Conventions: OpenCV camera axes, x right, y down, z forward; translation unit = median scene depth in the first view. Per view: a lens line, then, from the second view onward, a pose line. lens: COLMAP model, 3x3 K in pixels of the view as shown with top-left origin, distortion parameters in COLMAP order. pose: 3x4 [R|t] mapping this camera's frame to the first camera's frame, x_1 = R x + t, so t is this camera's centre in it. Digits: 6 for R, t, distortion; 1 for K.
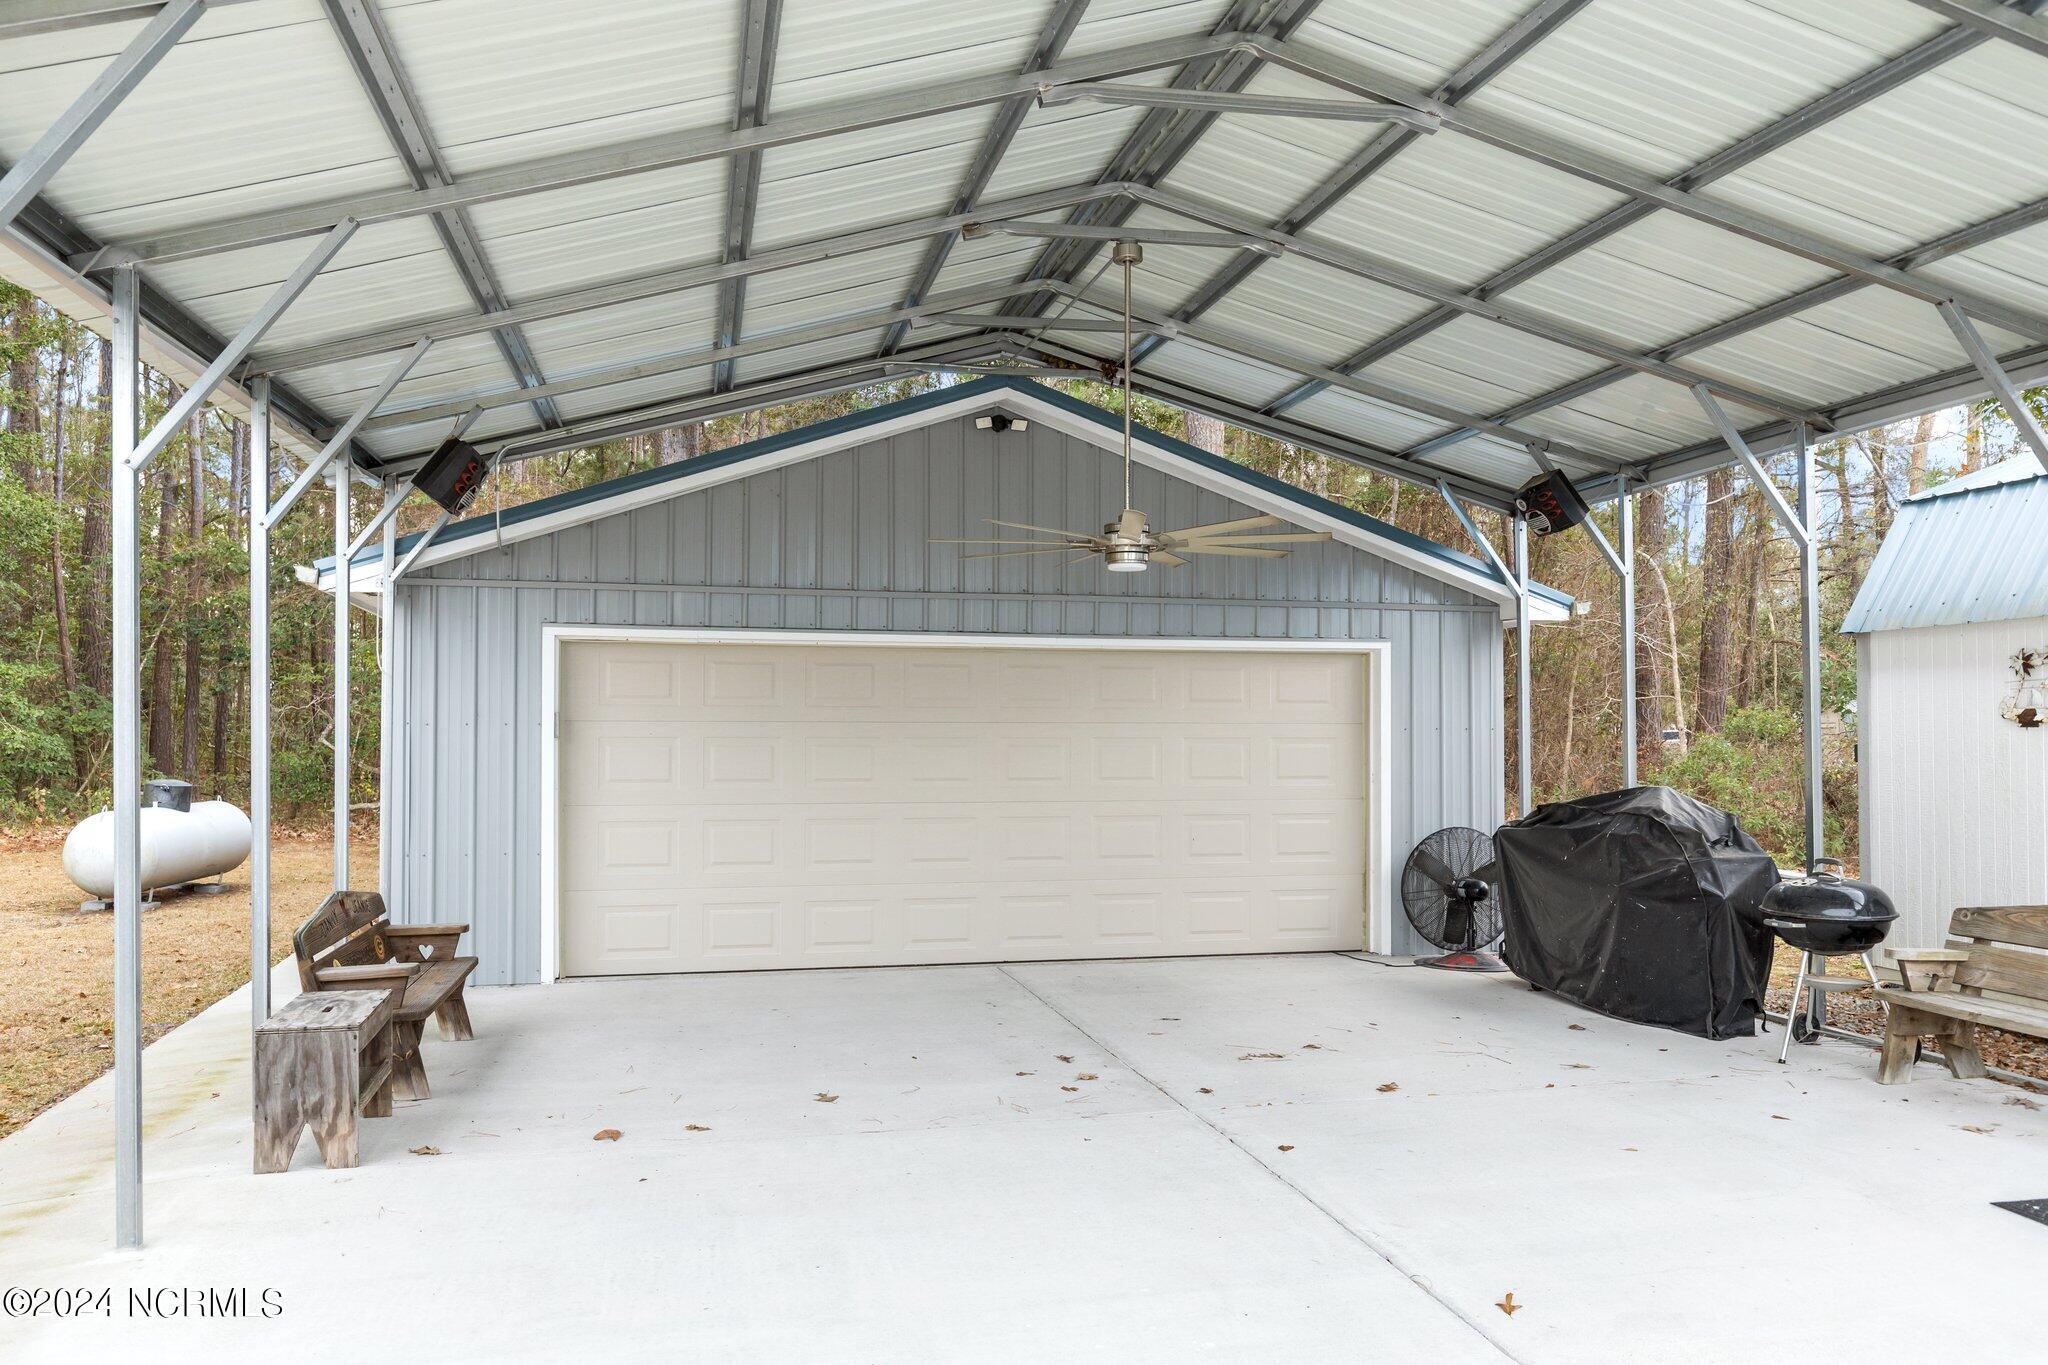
lens RADIAL K [[1535.2, 0, 1021.4], [0, 1535.2, 702.1], [0, 0, 1]] dist [0.005131, -0.000742]
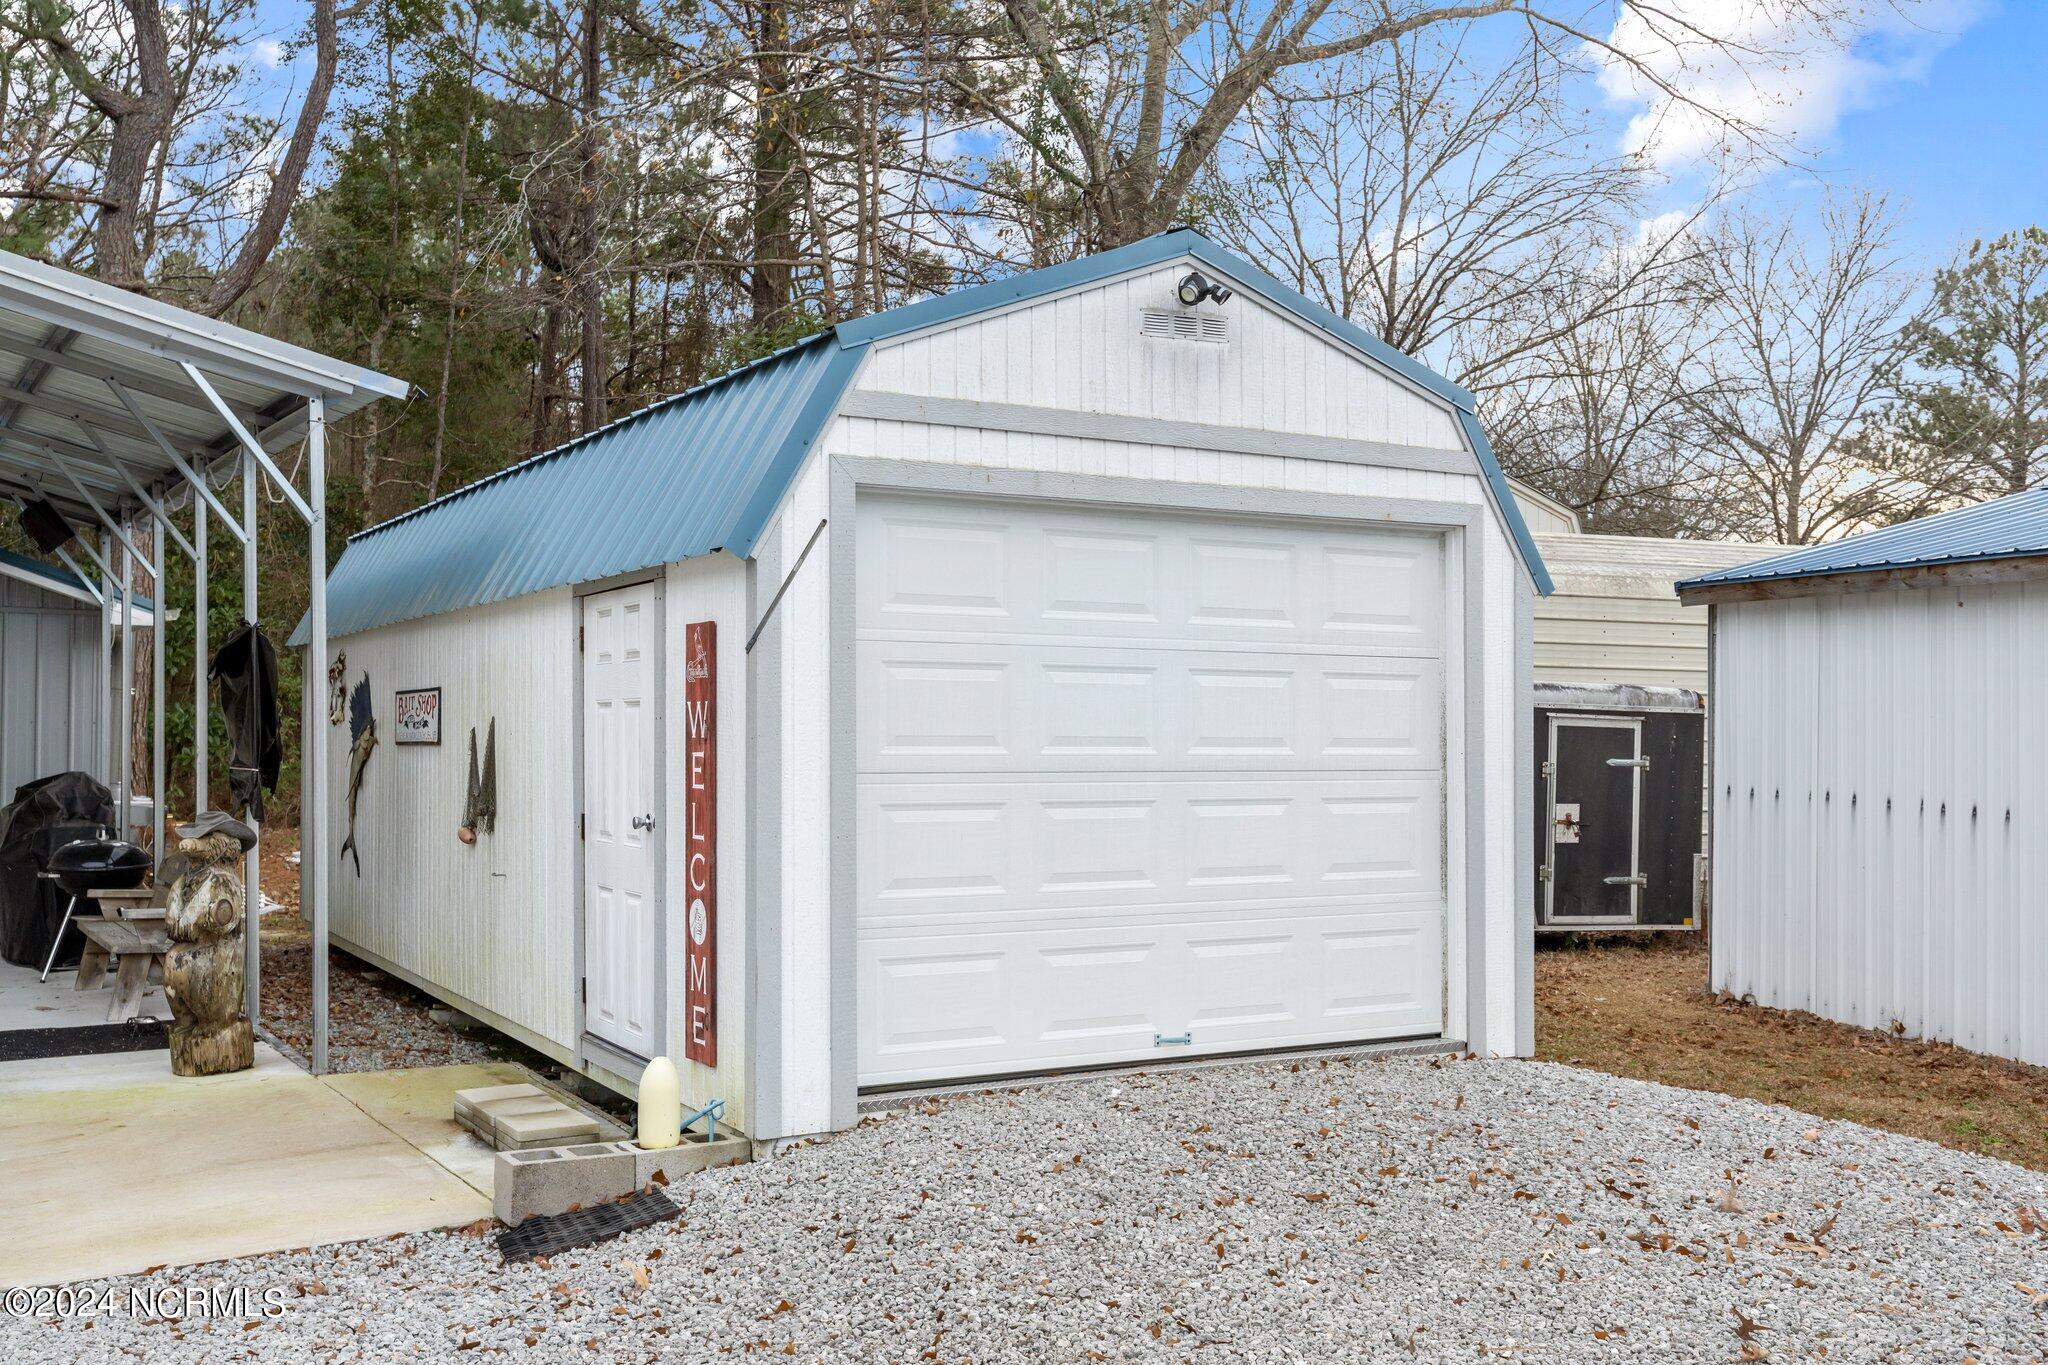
lens RADIAL K [[1962.4, 0, 1024.0], [0, 1962.4, 682.5], [0, 0, 1]] dist [0.006145, 0.003595]
pose [[0.942785, 0.014452, 0.333087, 0.542429], [-0.013555, 0.999896, -0.005015, -0.015808], [-0.333125, 0.000213, 0.942883, -0.635128]]
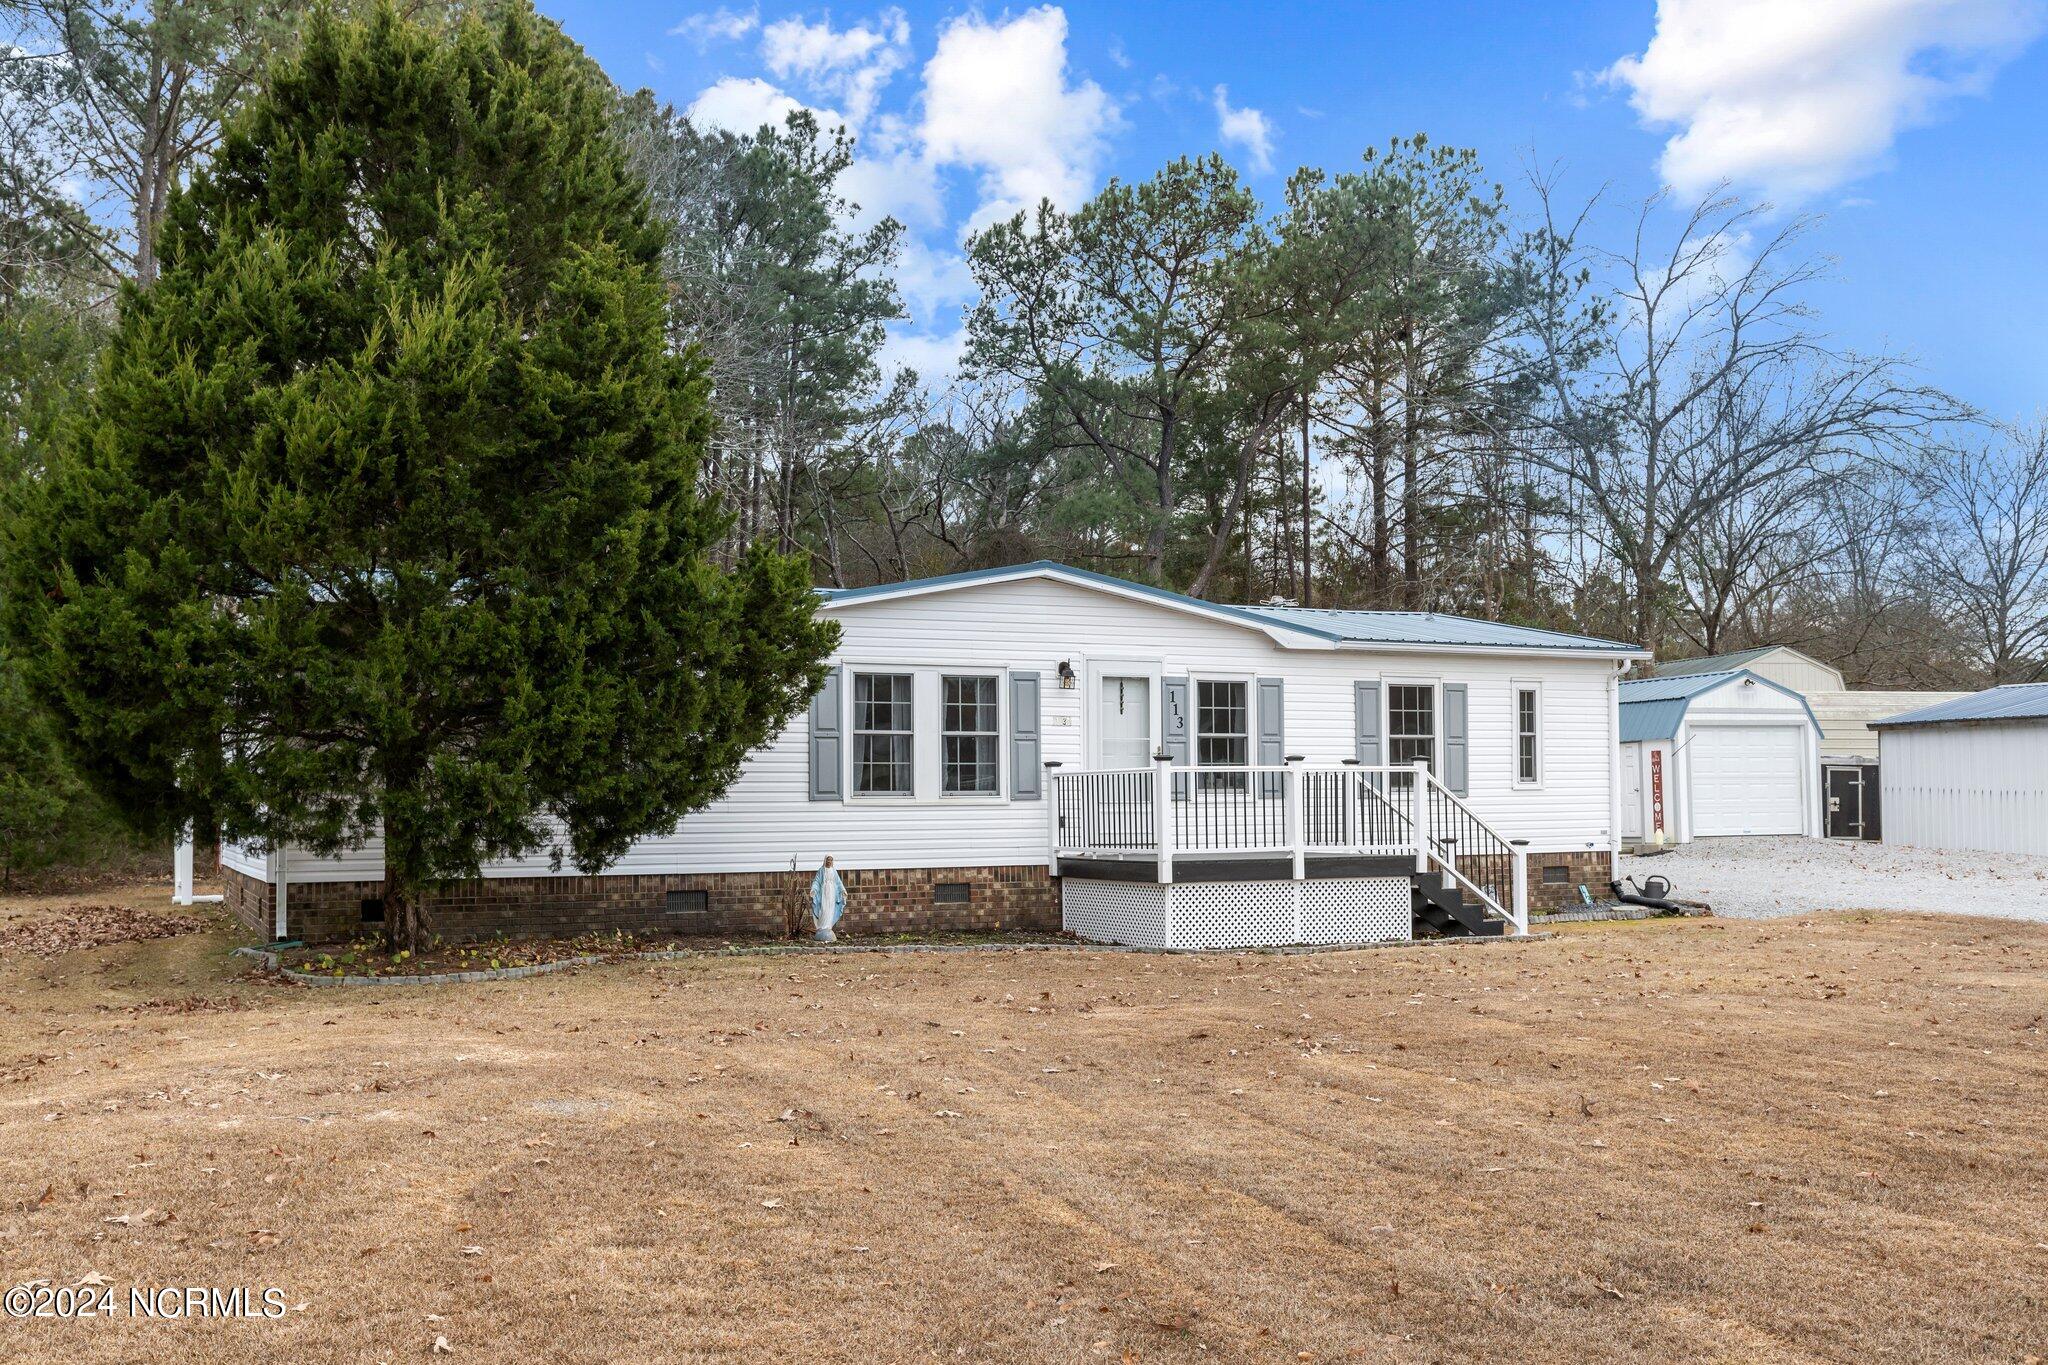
lens RADIAL K [[1903.0, 0, 1028.1], [0, 1903.0, 722.7], [0, 0, 1]] dist [0.002730, 0.002027]
pose [[0.980295, -0.003177, 0.197514, -1.291165], [0.007838, 0.999709, -0.022822, -0.019763], [-0.197384, 0.023920, 0.980034, -3.355097]]
